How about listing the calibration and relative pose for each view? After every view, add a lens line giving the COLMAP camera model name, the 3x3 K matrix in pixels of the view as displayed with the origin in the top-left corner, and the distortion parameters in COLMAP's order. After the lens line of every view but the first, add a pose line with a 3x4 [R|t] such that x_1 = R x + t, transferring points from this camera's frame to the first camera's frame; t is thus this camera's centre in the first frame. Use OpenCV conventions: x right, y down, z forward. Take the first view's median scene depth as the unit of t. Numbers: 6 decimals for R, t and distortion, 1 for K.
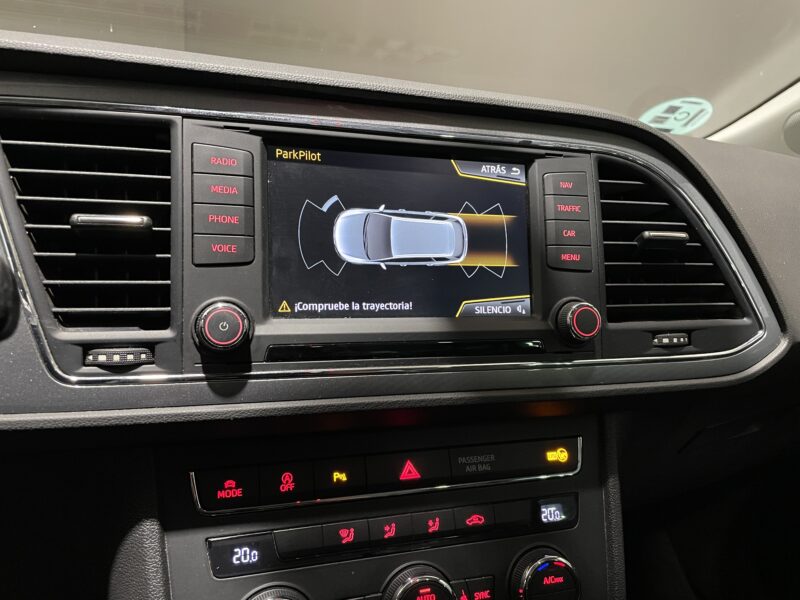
lens RADIAL K [[597.3, 0, 399.3], [0, 597.3, 300.1], [0, 0, 1]] dist [0.072465, -0.070220]
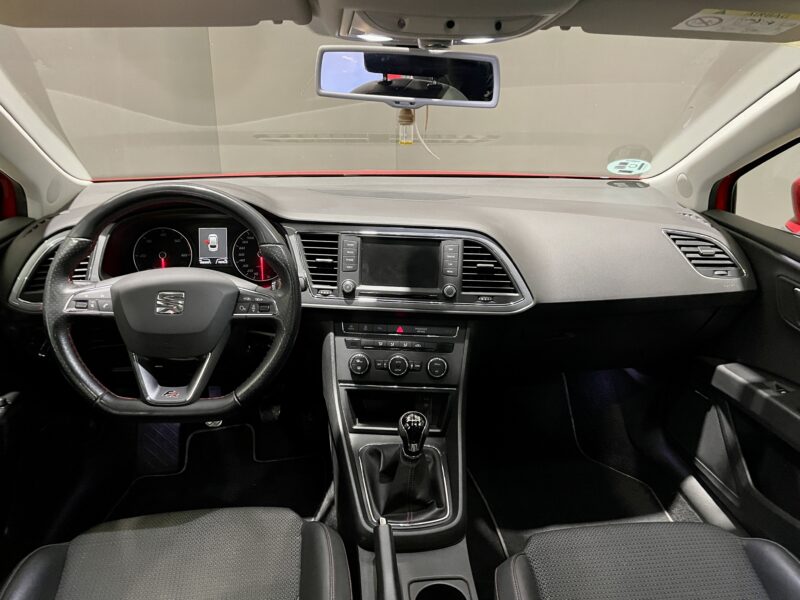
lens RADIAL K [[597.3, 0, 403.4], [0, 597.3, 296.2], [0, 0, 1]] dist [0.072465, -0.070220]
pose [[0.940190, 0.085252, -0.329811, 1.191412], [-0.040011, 0.989113, 0.141613, -0.410222], [0.338294, -0.119947, 0.933365, -2.266127]]
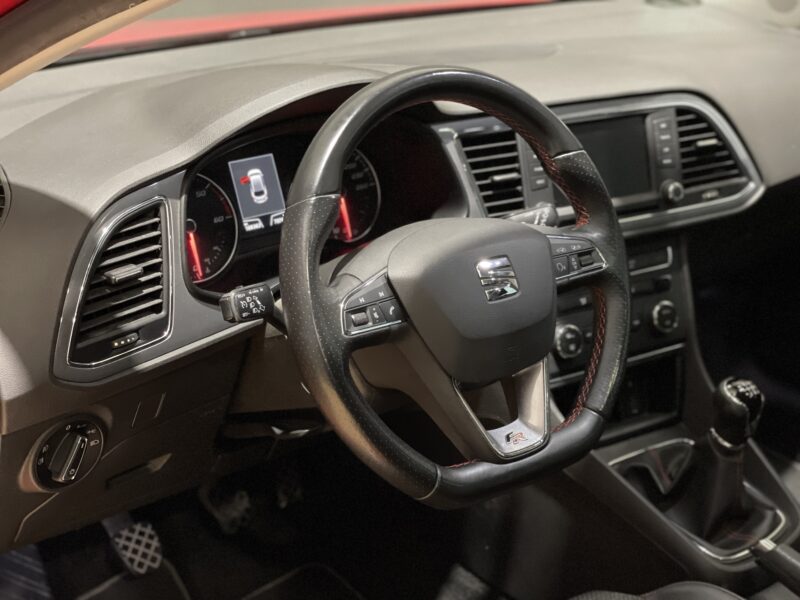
lens RADIAL K [[1214.2, 0, 397.6], [0, 1214.2, 302.0], [0, 0, 1]] dist [0.193454, 0.000000]
pose [[0.962864, -0.127778, 0.237836, -1.750483], [0.081407, 0.977319, 0.195500, -0.522077], [-0.257422, -0.168878, 0.951427, -2.989937]]
